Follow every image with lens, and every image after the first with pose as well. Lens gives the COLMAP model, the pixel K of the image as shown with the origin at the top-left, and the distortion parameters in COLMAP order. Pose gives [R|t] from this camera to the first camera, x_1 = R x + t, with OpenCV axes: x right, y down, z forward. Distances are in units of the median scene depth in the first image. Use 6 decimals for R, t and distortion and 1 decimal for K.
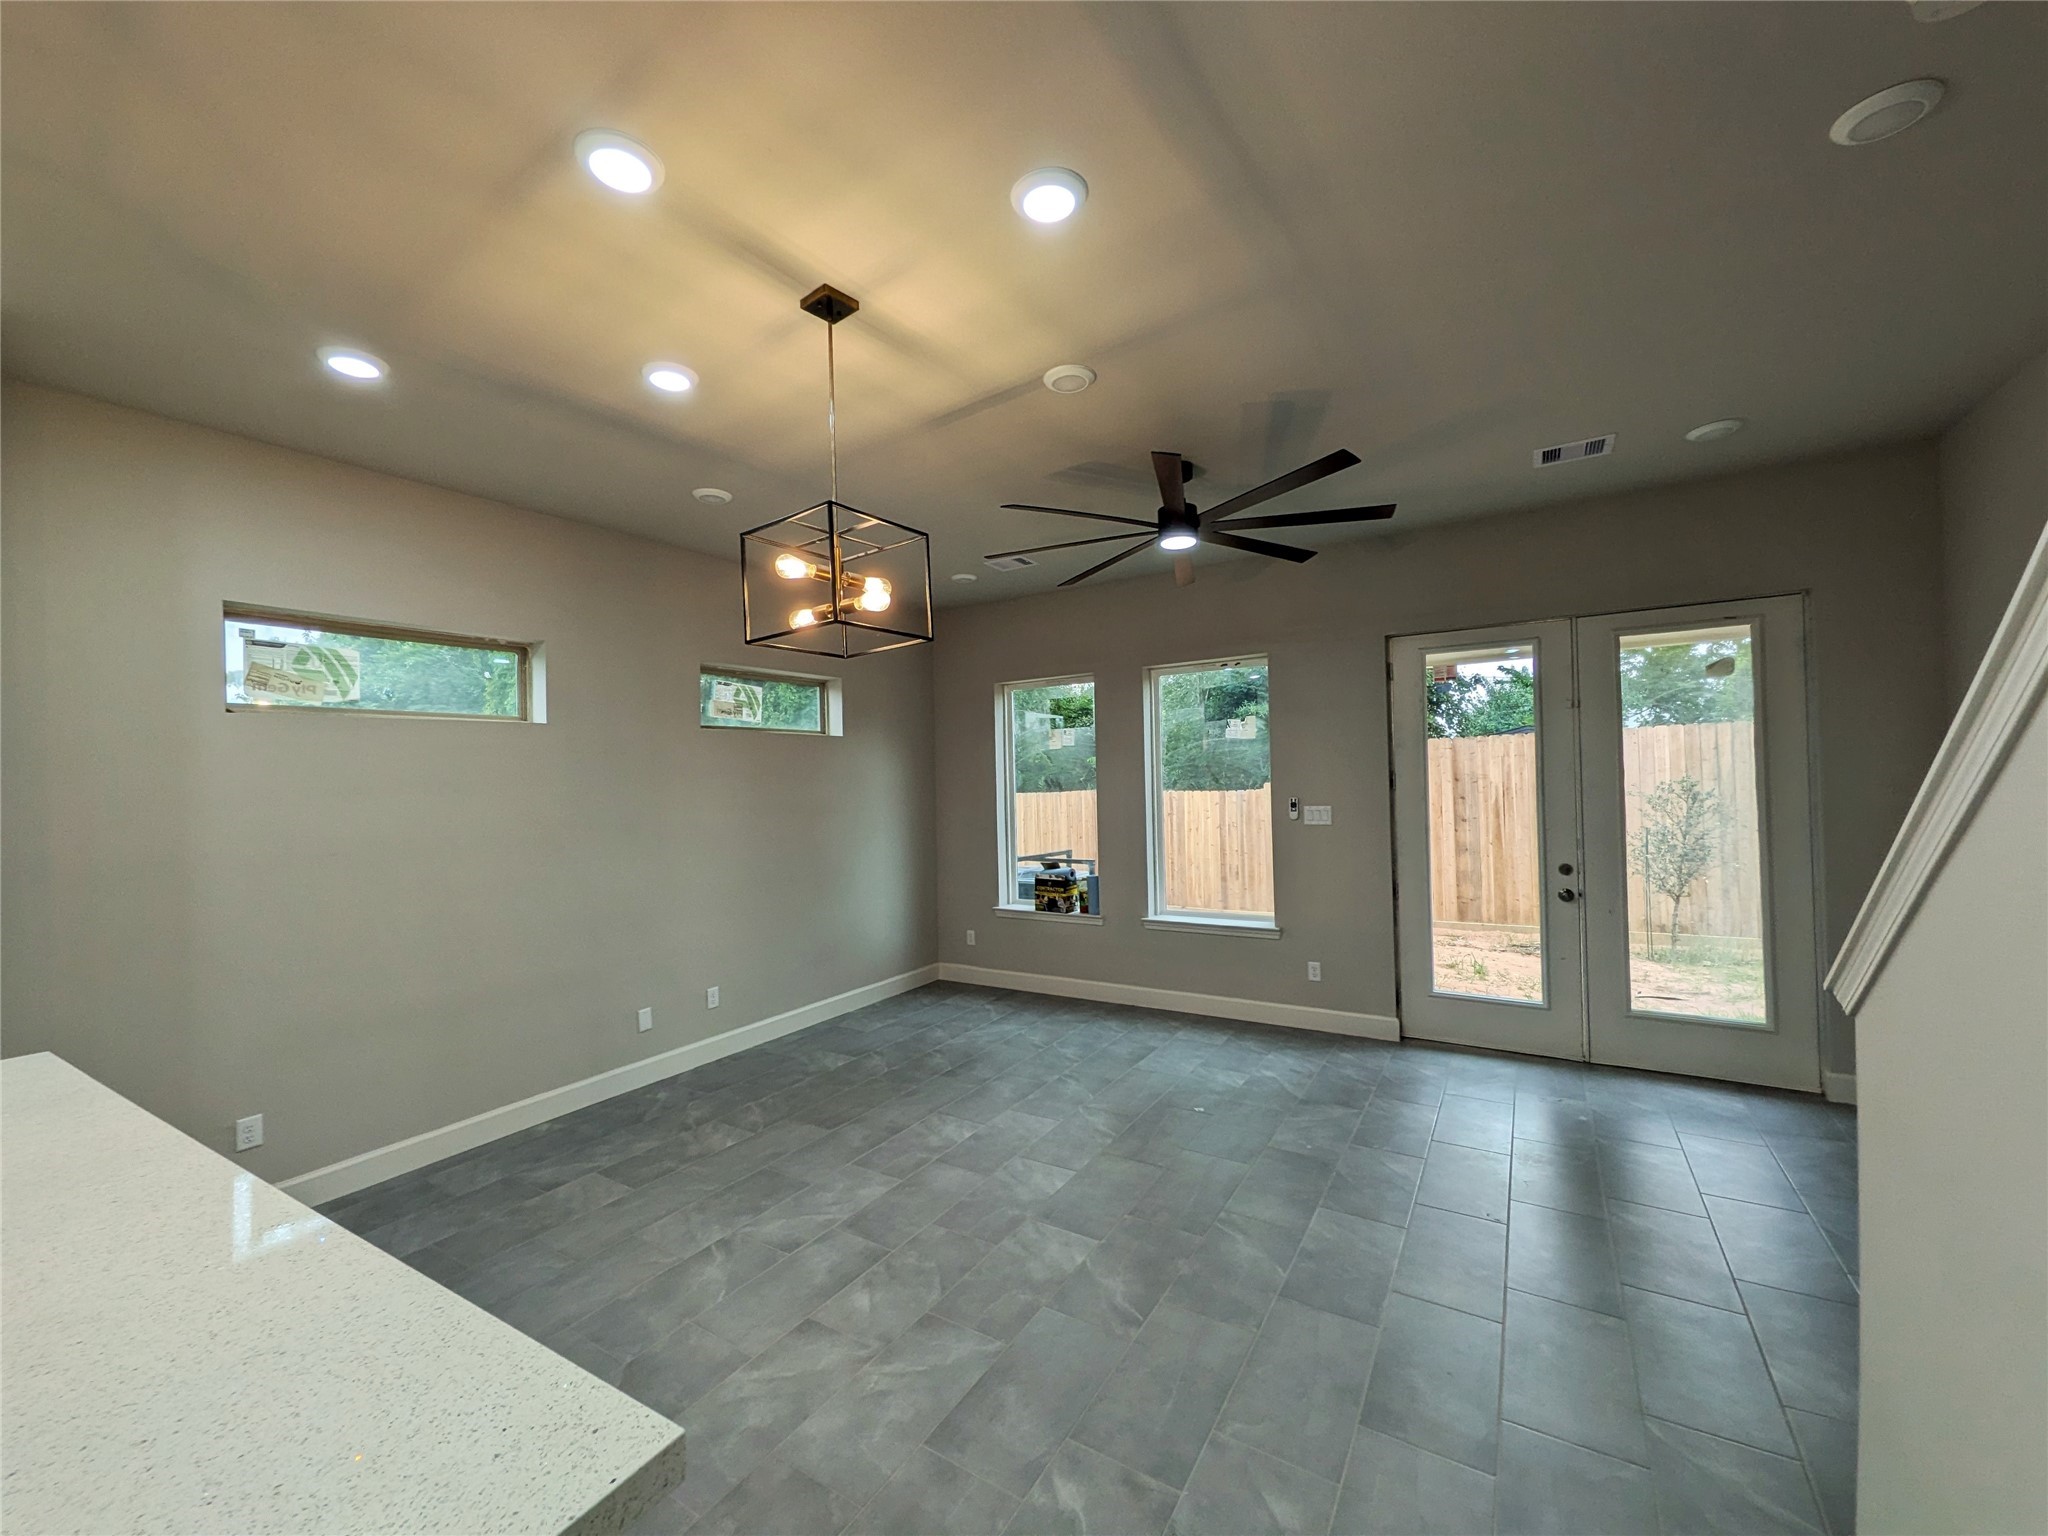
lens RADIAL K [[820.3, 0, 1032.7], [0, 820.3, 755.3], [0, 0, 1]] dist [0.000906, -0.000343]
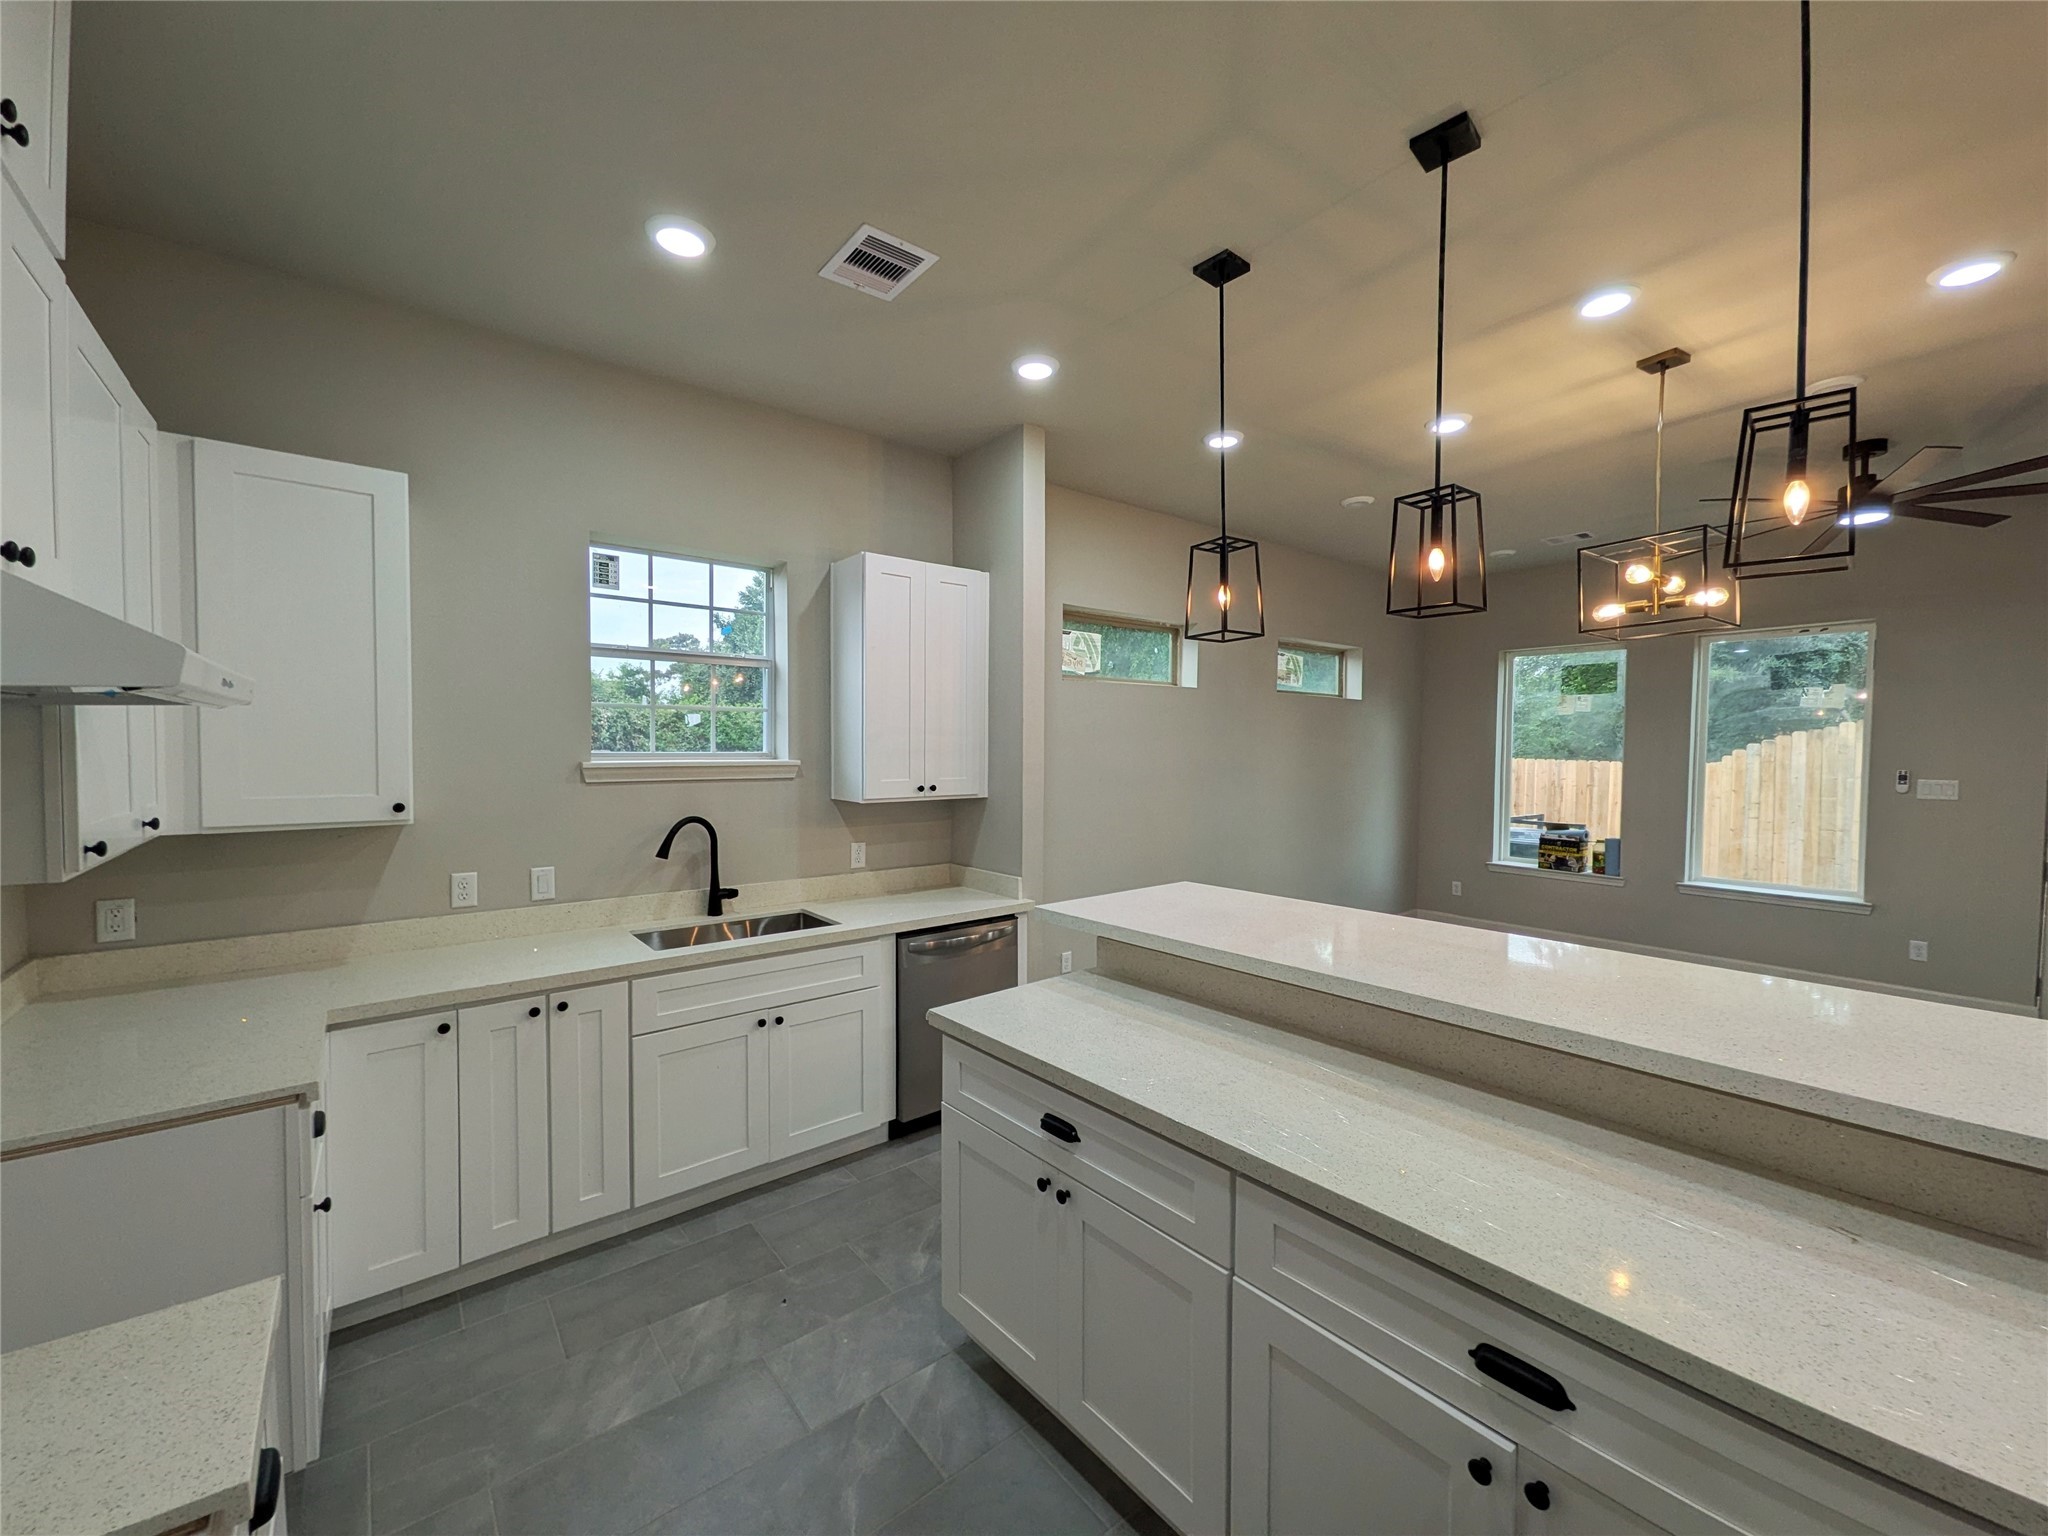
lens RADIAL K [[820.3, 0, 1015.1], [0, 820.3, 762.0], [0, 0, 1]] dist [0.000906, -0.000343]
pose [[0.939425, 0.038049, -0.340636, -0.288142], [-0.019794, 0.998183, 0.056907, 0.007265], [0.342182, -0.046717, 0.938472, -0.222728]]
